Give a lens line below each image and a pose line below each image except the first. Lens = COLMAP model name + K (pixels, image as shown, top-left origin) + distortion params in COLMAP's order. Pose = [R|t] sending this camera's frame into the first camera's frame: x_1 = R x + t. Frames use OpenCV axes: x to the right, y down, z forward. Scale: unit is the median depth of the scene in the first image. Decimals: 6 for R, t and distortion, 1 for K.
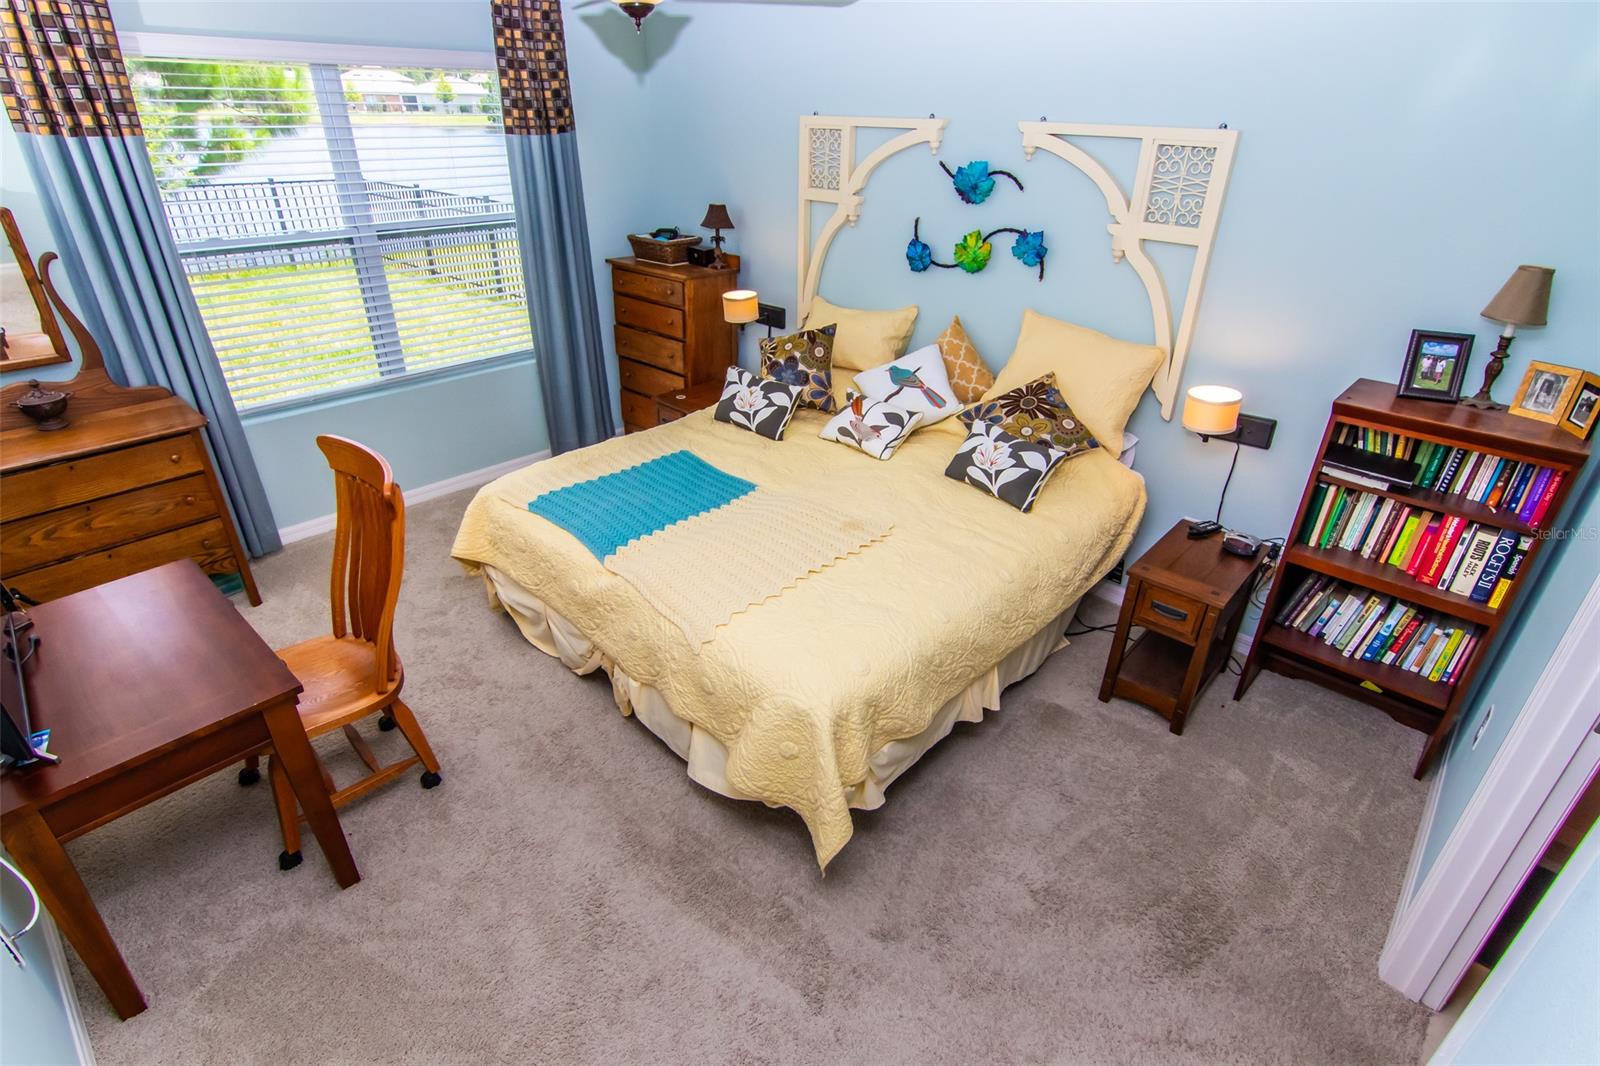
lens RADIAL K [[807.3, 0, 796.4], [0, 807.3, 541.6], [0, 0, 1]] dist [-0.004258, 0.005035]
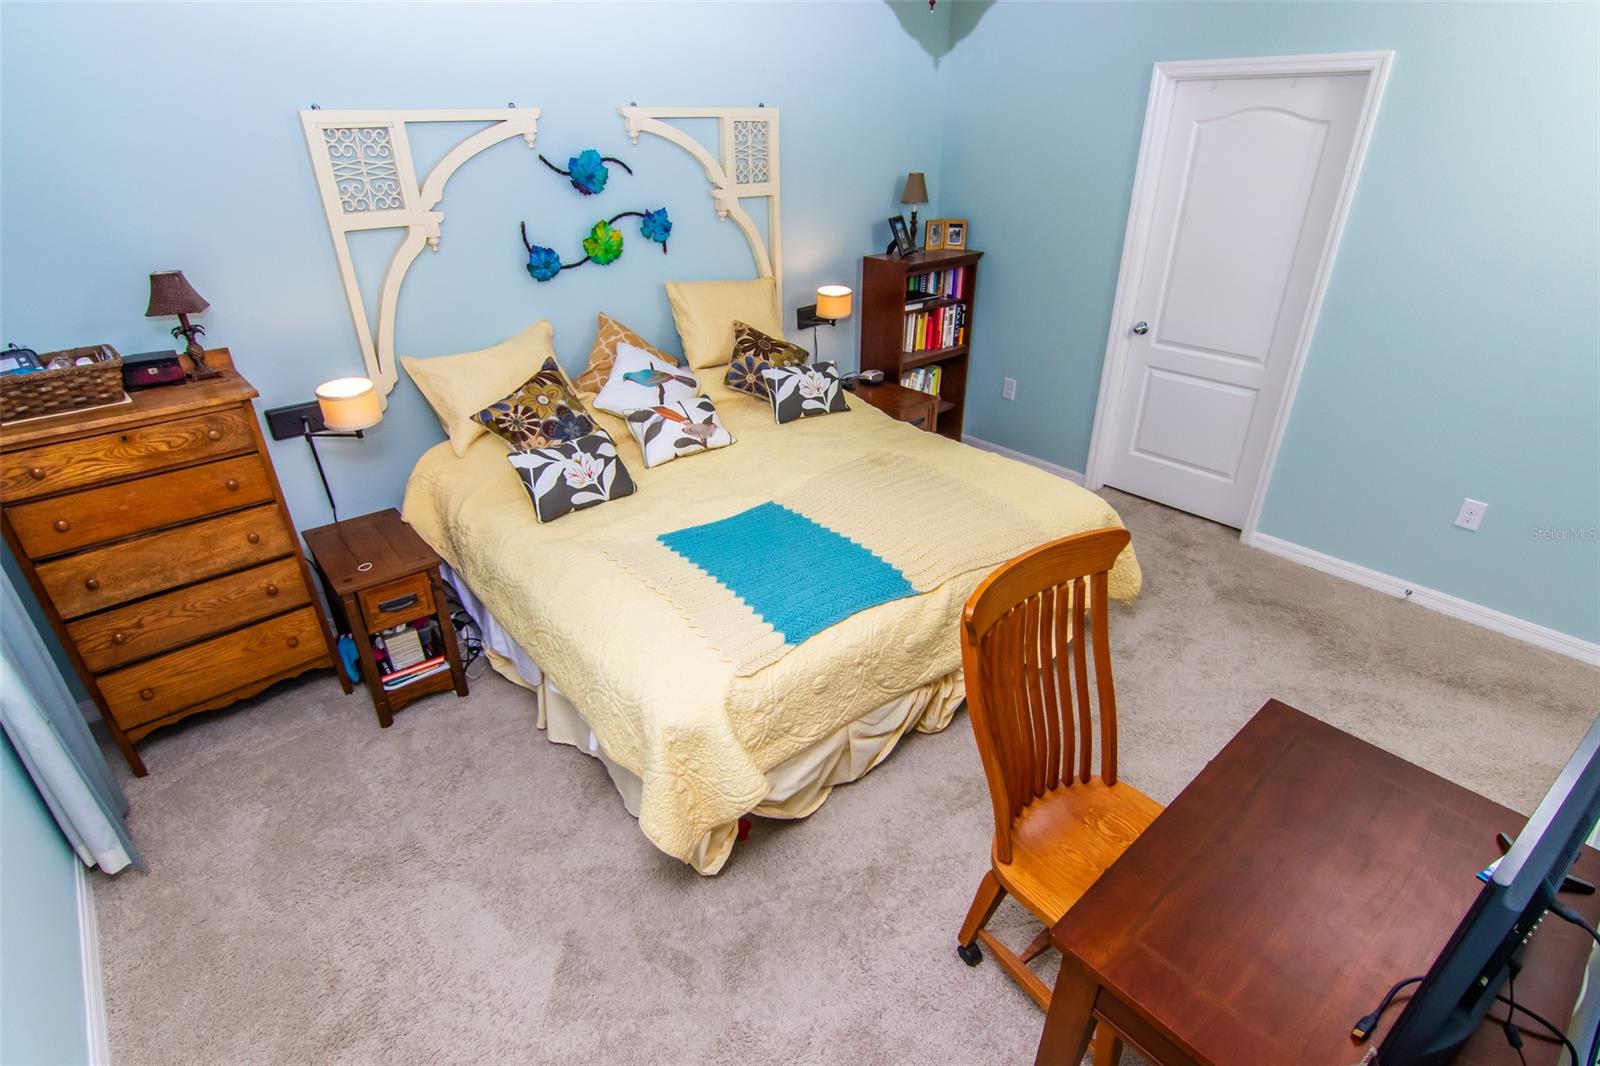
lens RADIAL K [[799.4, 0, 797.9], [0, 799.4, 544.1], [0, 0, 1]] dist [0.003999, 0.001372]
pose [[0.125721, -0.502882, 0.855163, -0.753542], [0.472278, 0.788397, 0.394188, -0.333444], [-0.872438, 0.354317, 0.336619, 0.579255]]
